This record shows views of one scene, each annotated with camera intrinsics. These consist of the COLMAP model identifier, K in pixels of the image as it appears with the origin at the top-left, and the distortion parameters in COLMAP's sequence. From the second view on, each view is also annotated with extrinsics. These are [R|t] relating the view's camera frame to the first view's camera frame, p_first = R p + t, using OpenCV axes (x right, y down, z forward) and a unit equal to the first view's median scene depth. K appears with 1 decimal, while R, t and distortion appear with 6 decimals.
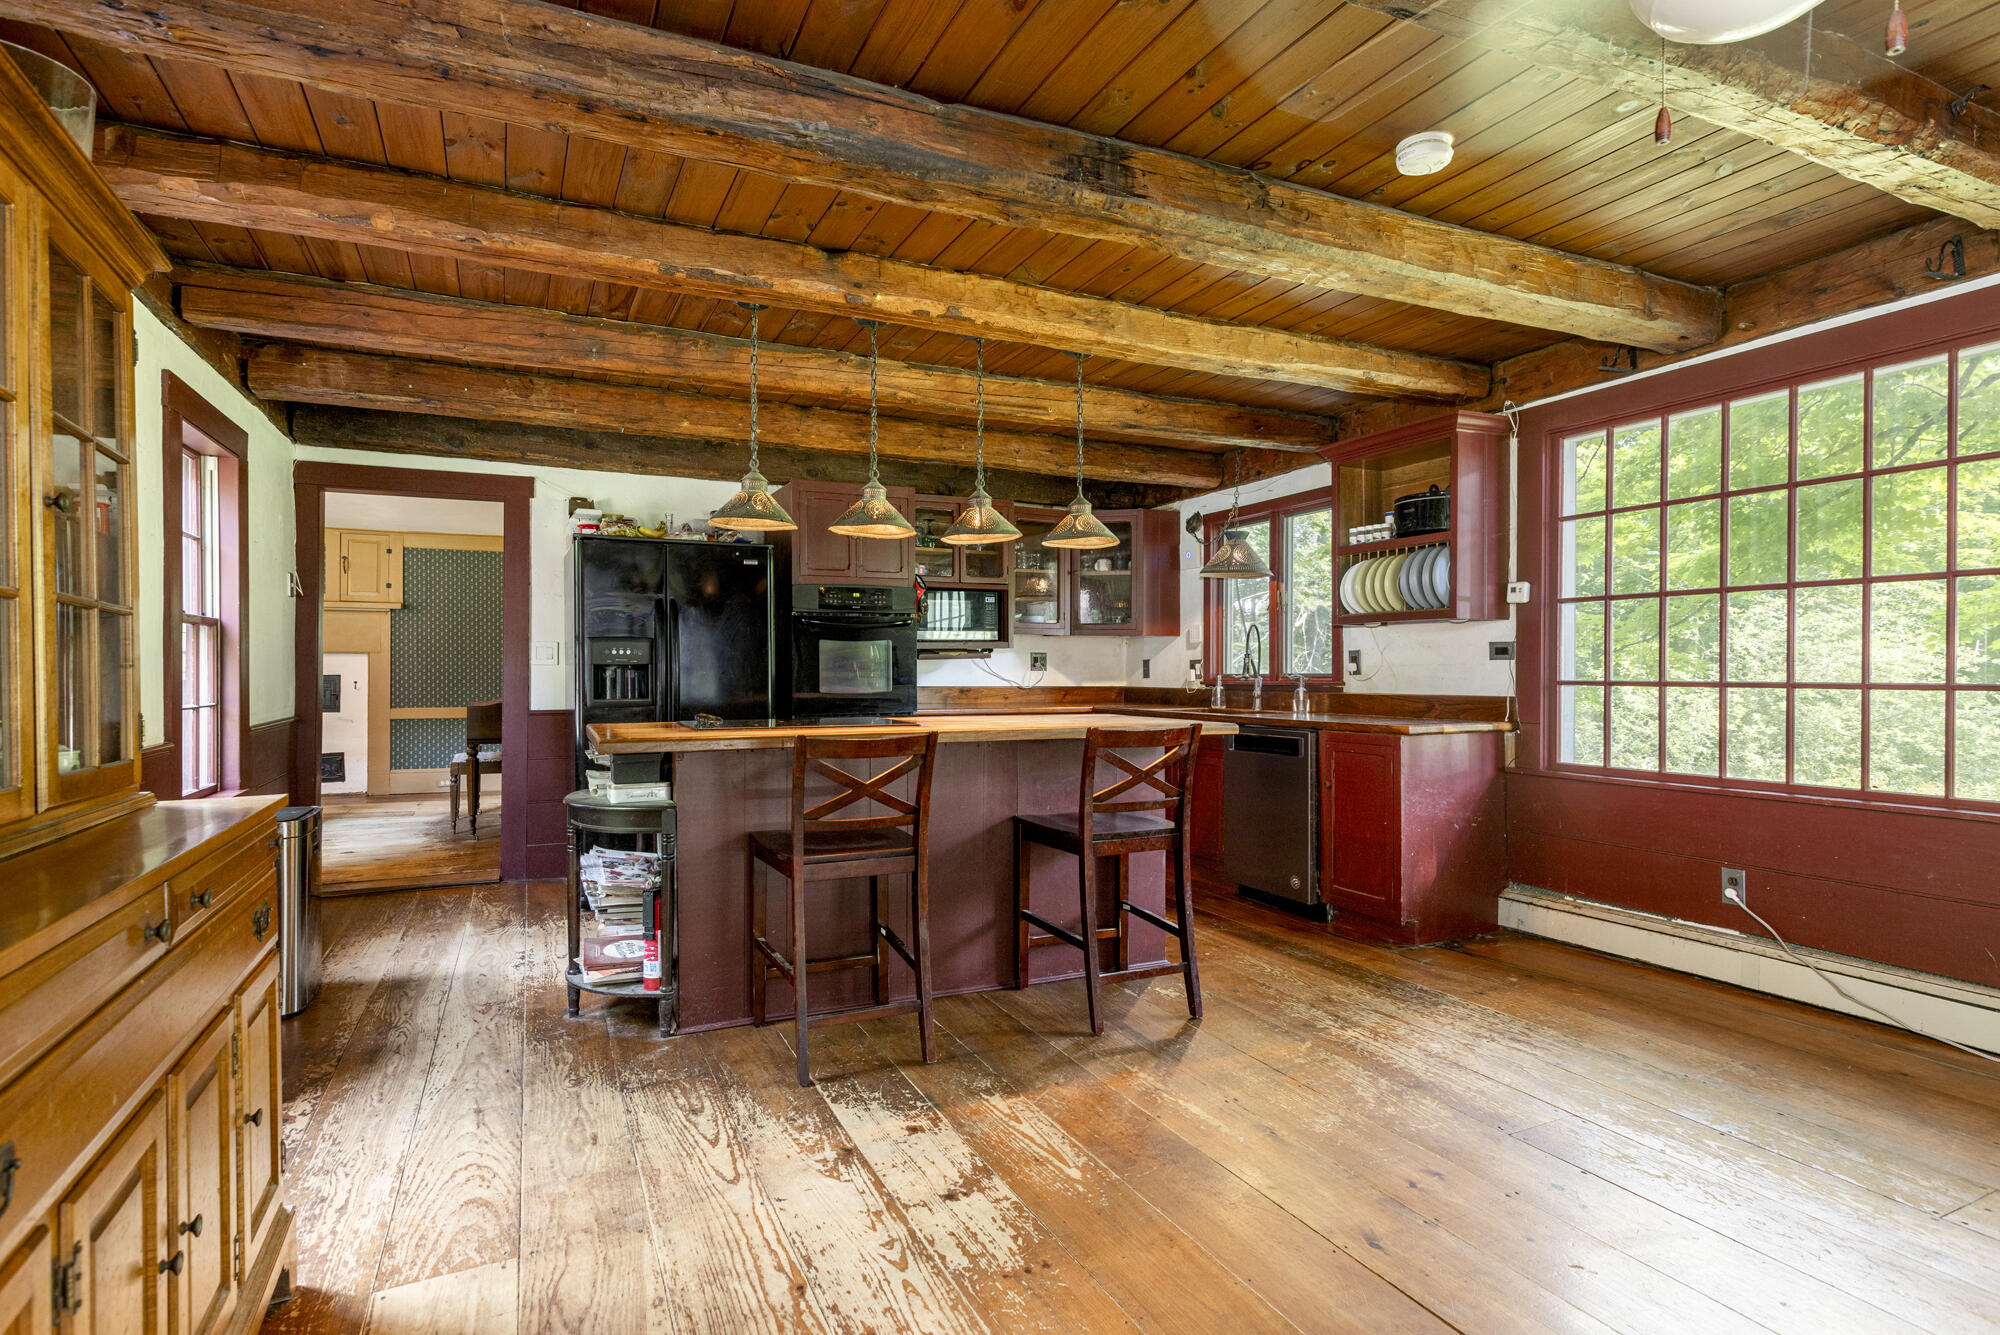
lens RADIAL K [[1049.9, 0, 1057.8], [0, 1049.9, 678.5], [0, 0, 1]] dist [-0.003764, 0.000195]
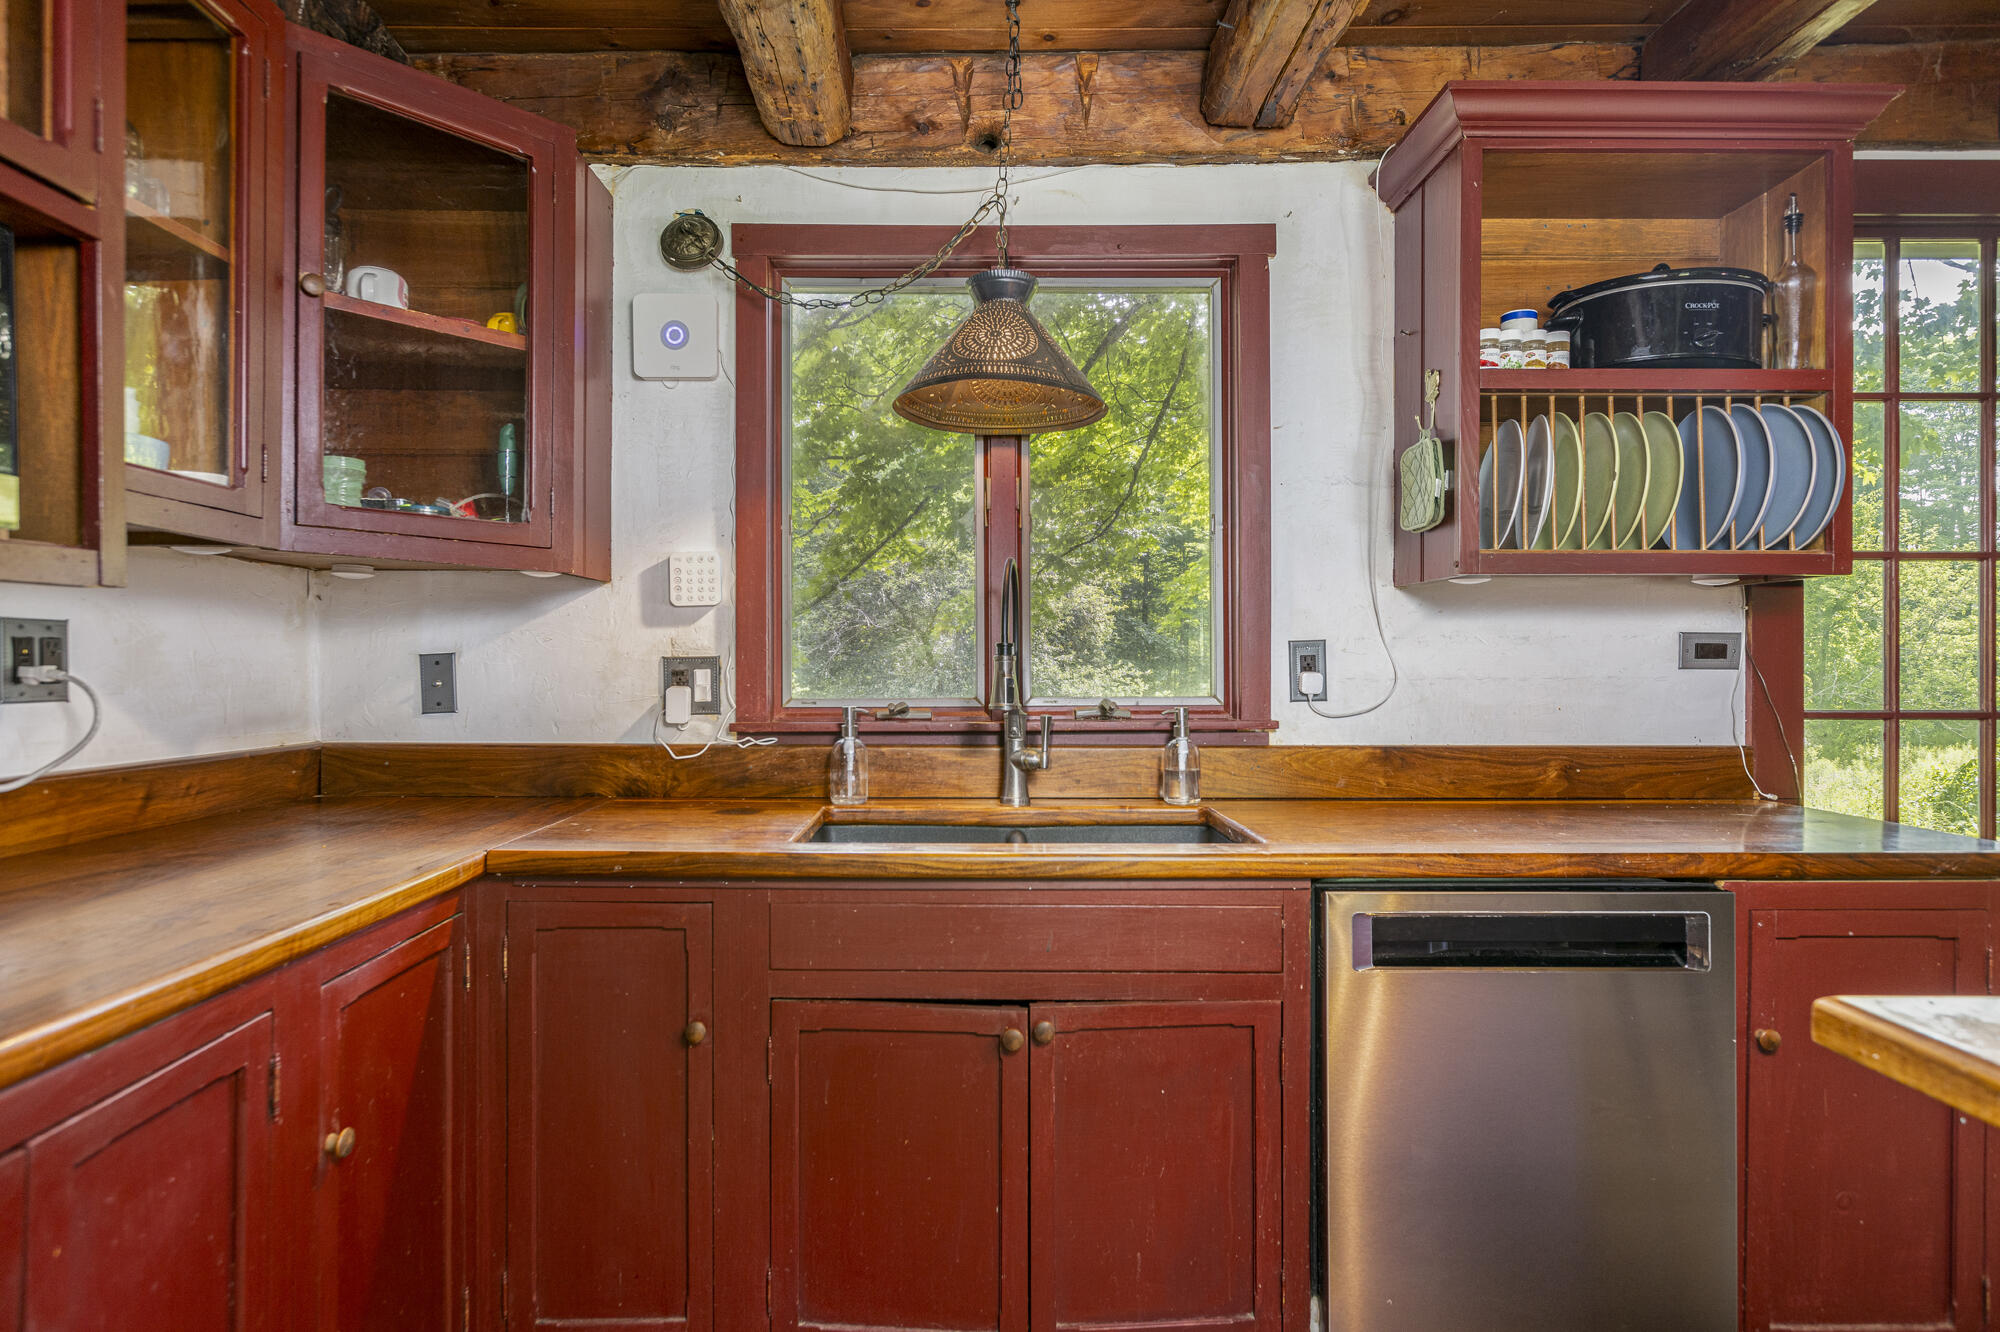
lens RADIAL K [[1061.4, 0, 985.5], [0, 1061.4, 657.2], [0, 0, 1]] dist [0.000562, 0.000219]
pose [[0.454239, 0.000227, 0.890880, -0.193596], [0.002741, 0.999995, -0.001652, -0.027090], [-0.890875, 0.003193, 0.454236, 1.210432]]
